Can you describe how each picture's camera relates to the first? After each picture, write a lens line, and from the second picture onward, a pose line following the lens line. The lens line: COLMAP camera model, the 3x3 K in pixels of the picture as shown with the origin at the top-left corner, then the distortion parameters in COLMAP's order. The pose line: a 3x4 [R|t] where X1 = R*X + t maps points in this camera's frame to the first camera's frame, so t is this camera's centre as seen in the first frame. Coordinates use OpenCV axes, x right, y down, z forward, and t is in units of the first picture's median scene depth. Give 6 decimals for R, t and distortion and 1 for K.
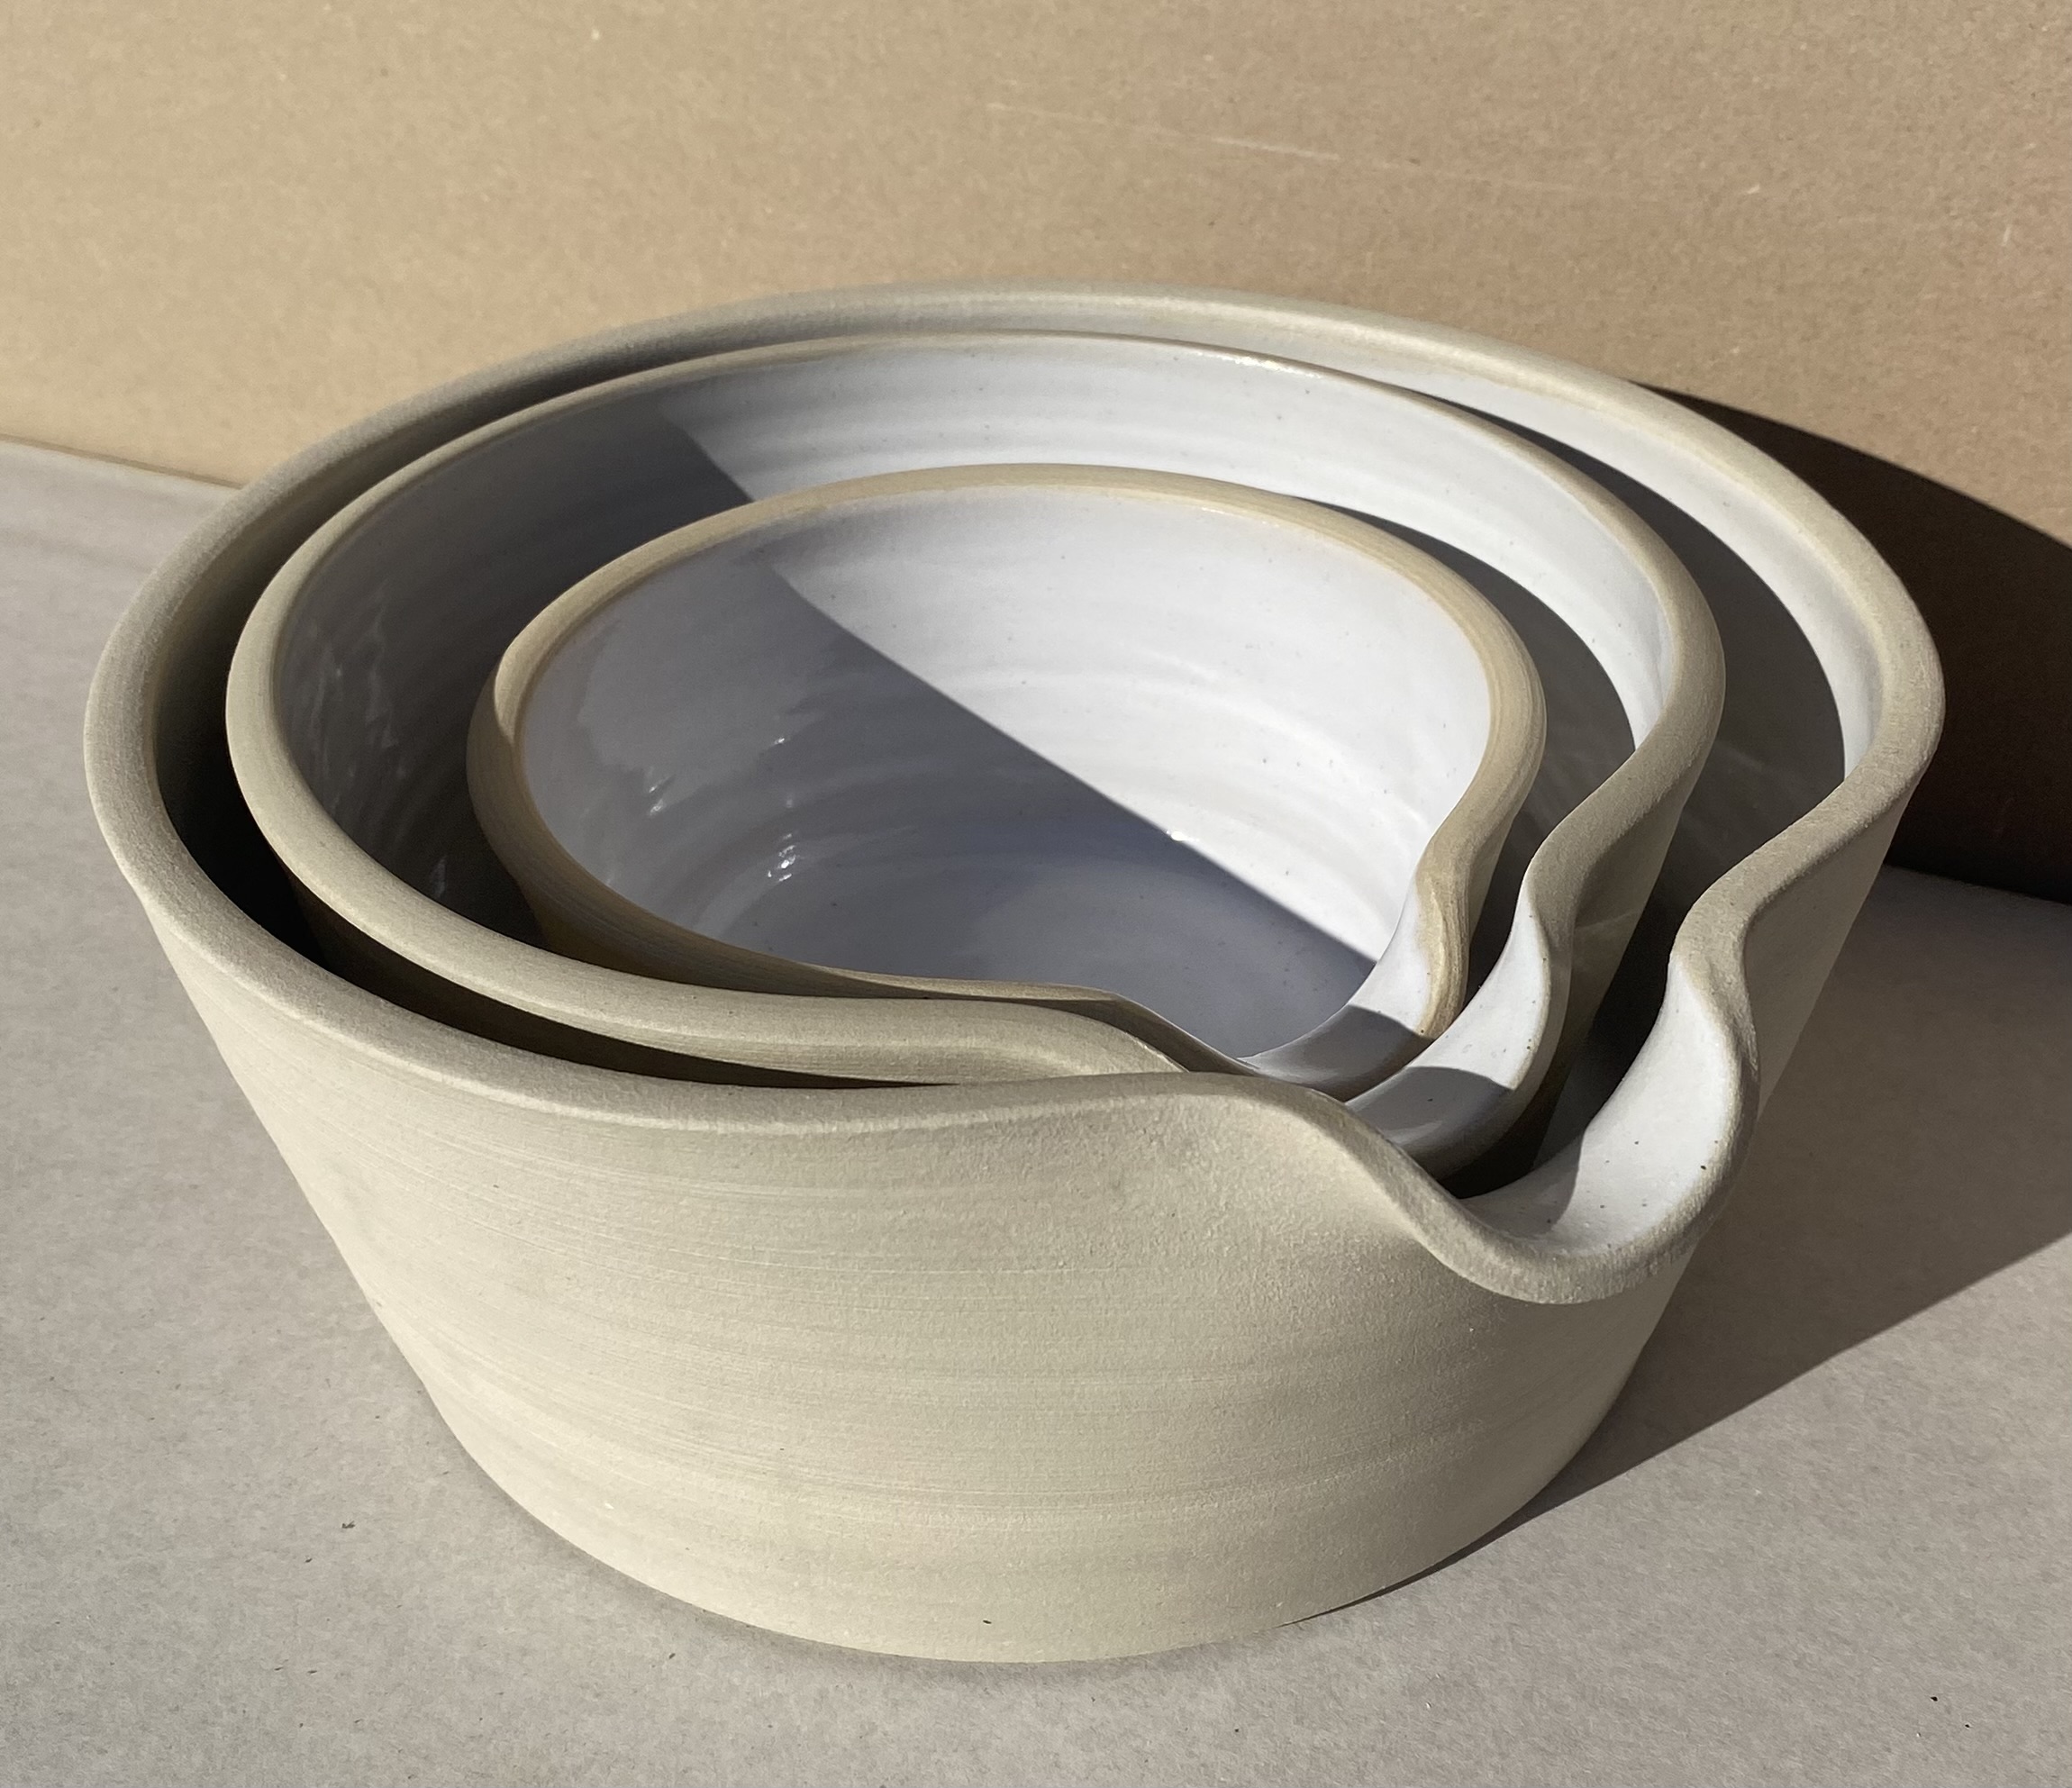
lens RADIAL K [[2926.4, 0, 1028.2], [0, 2926.4, 1009.1], [0, 0, 1]] dist [-0.021677, 0.000000]
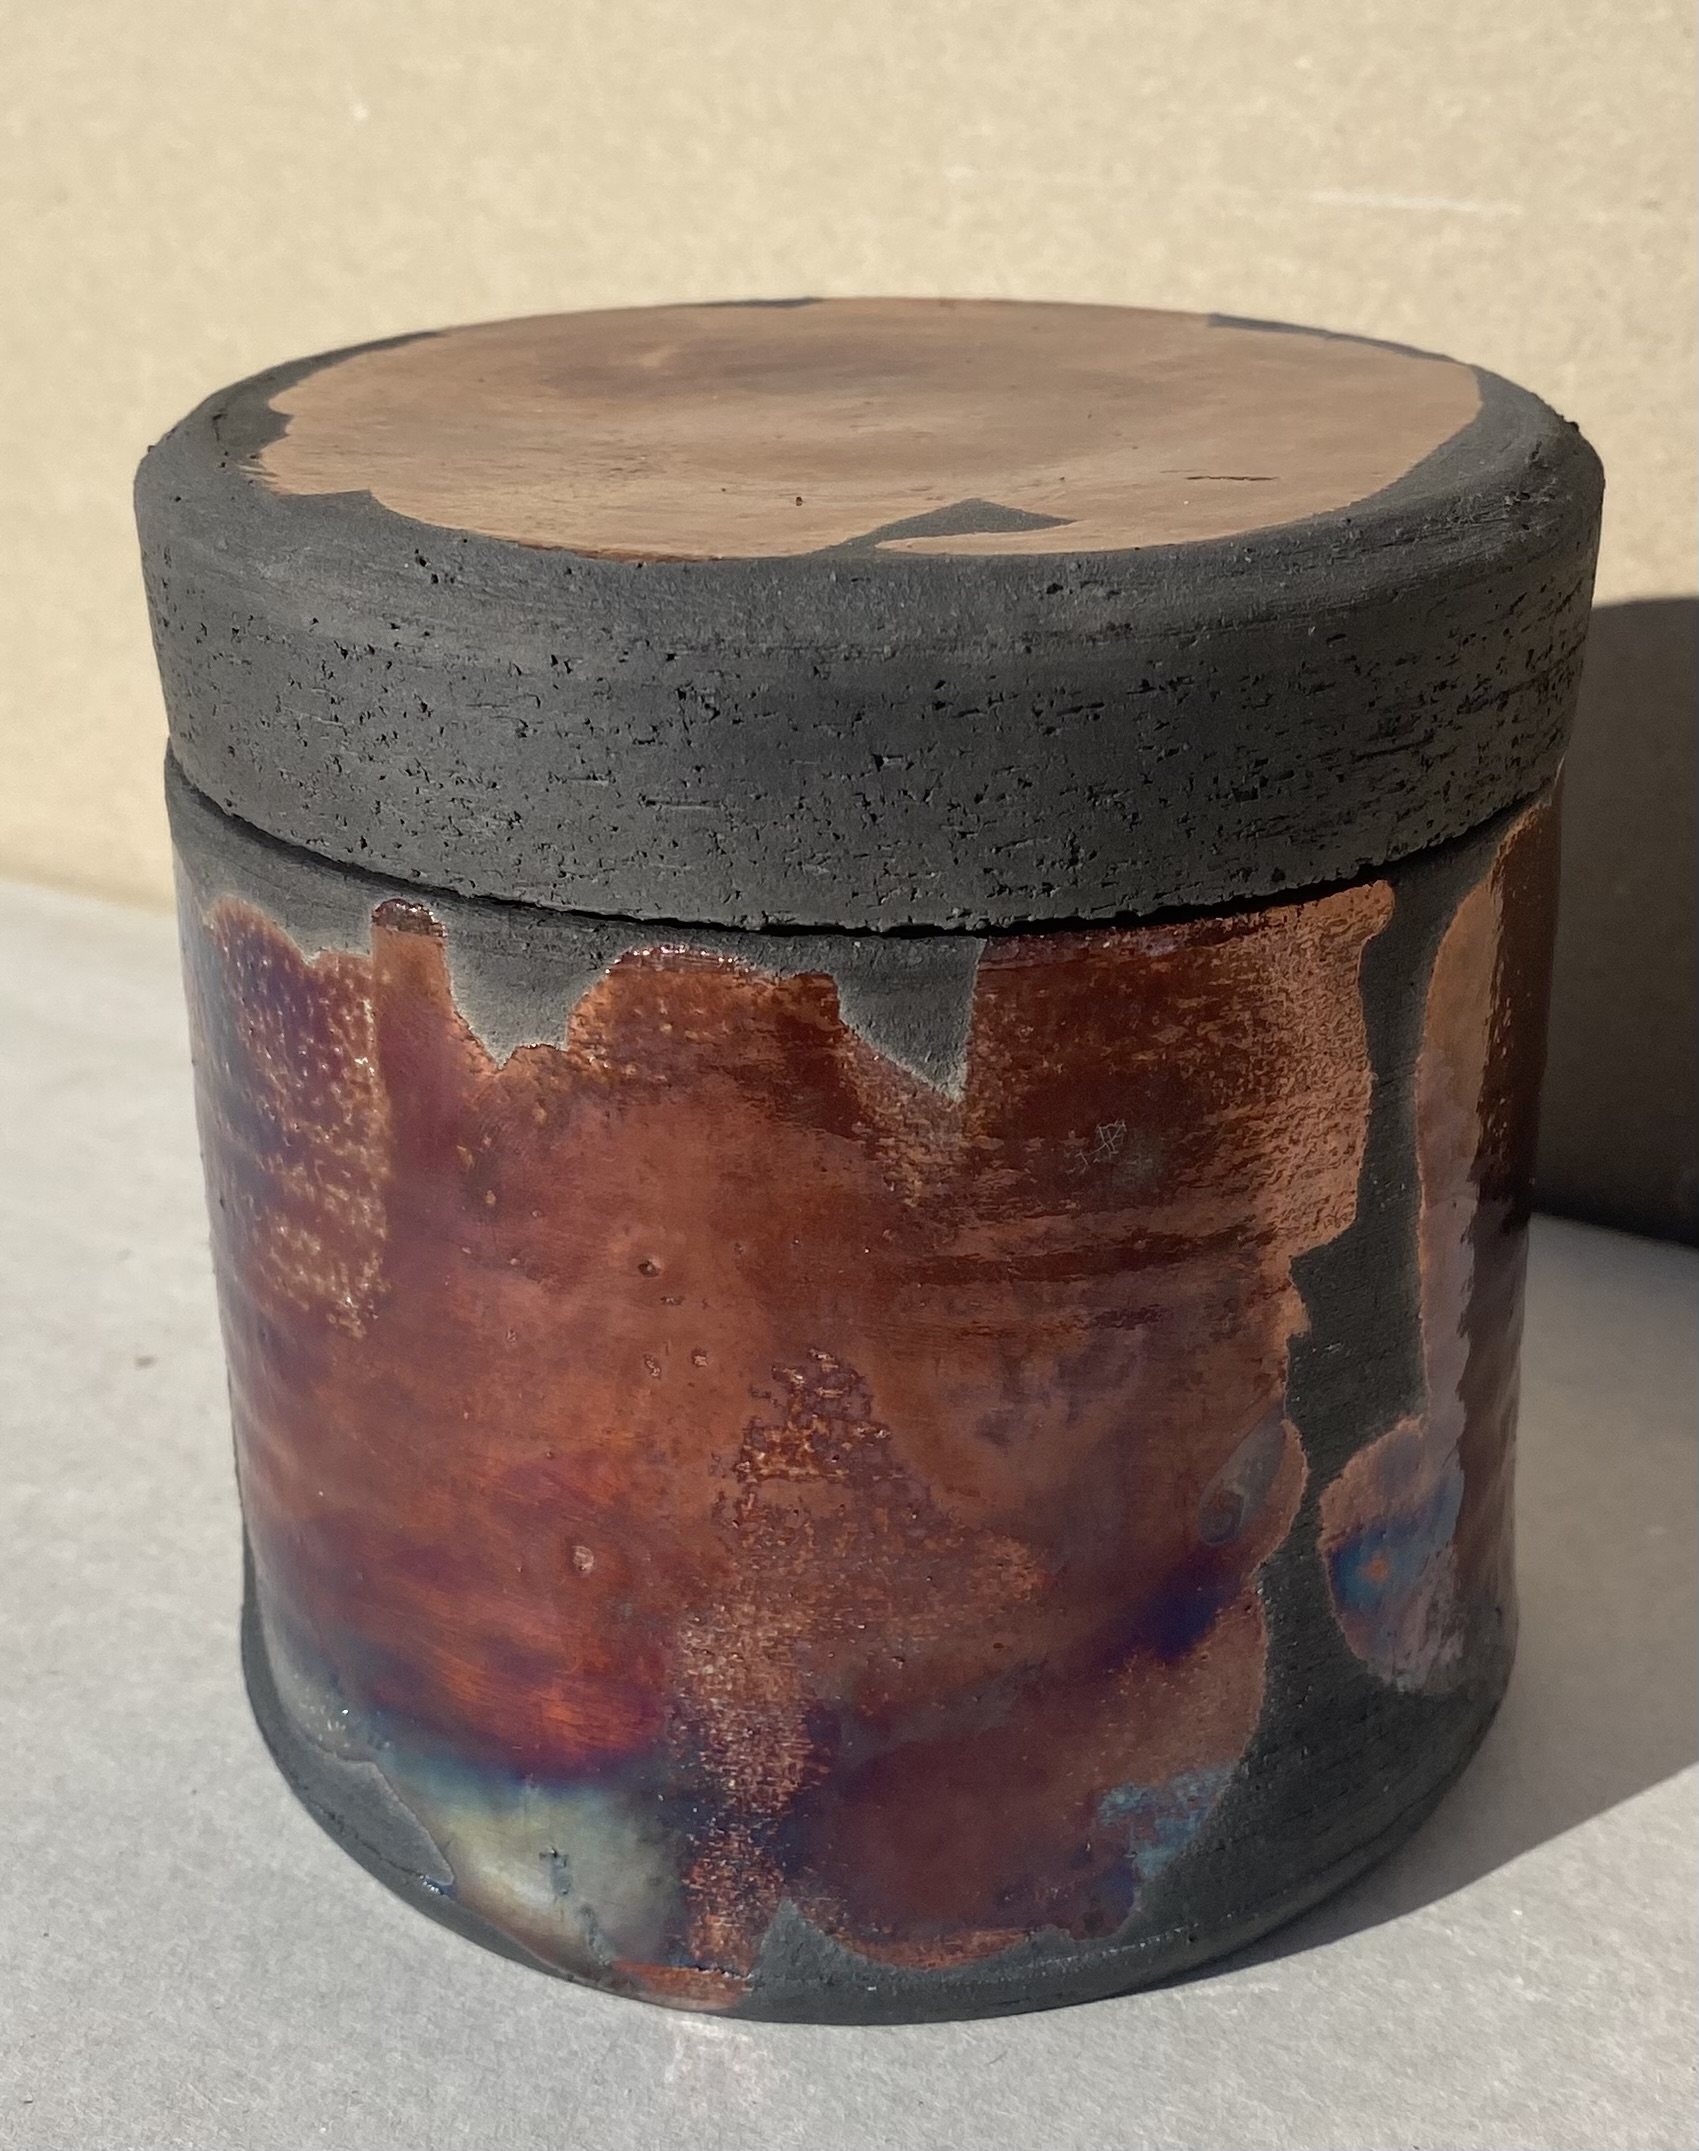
lens RADIAL K [[3232.4, 0, 907.7], [0, 3232.4, 1035.9], [0, 0, 1]] dist [-0.017565, 0.000000]
pose [[0.997443, 0.029471, -0.065110, 0.031274], [-0.042900, 0.975531, -0.215637, 0.020092], [0.057162, 0.217879, 0.974300, 0.411394]]
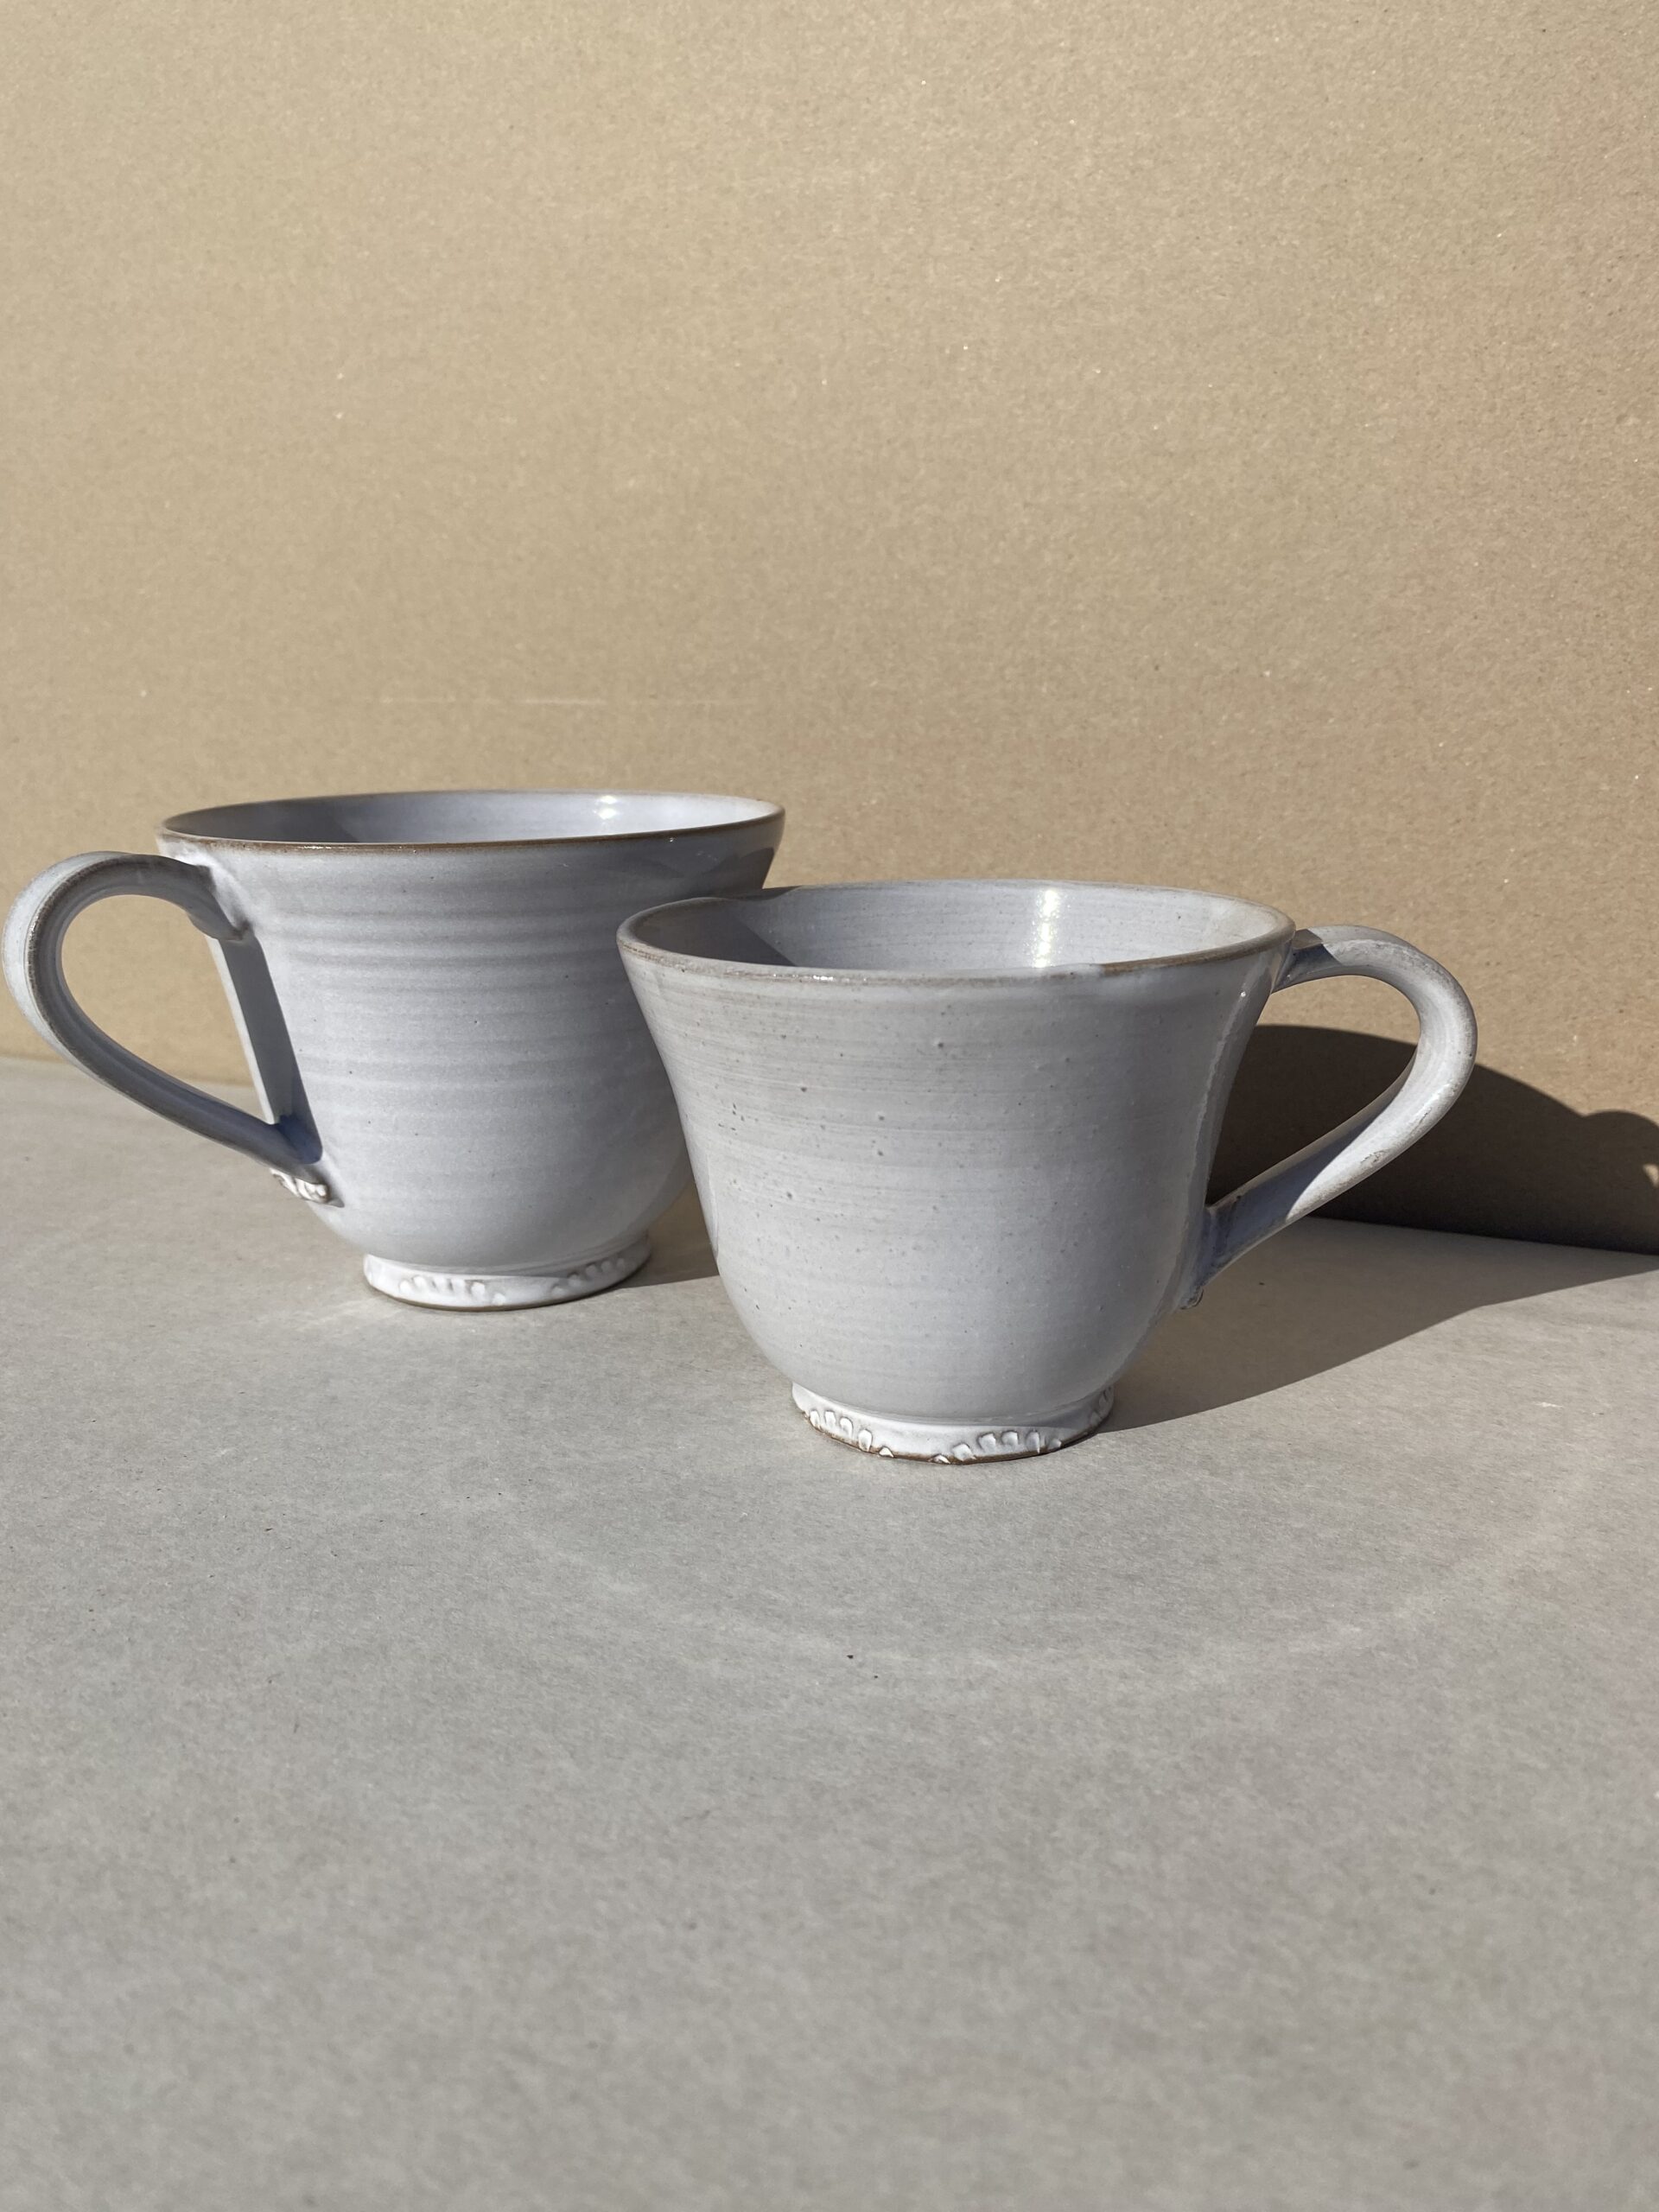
lens RADIAL K [[1771.2, 0, 853.7], [0, 1771.2, 1110.3], [0, 0, 1]] dist [-0.029734, 0.018893]
pose [[0.999766, -0.004689, 0.021136, 0.219119], [0.011605, 0.940223, -0.340361, 0.193765], [-0.018277, 0.340527, 0.940057, 0.279947]]
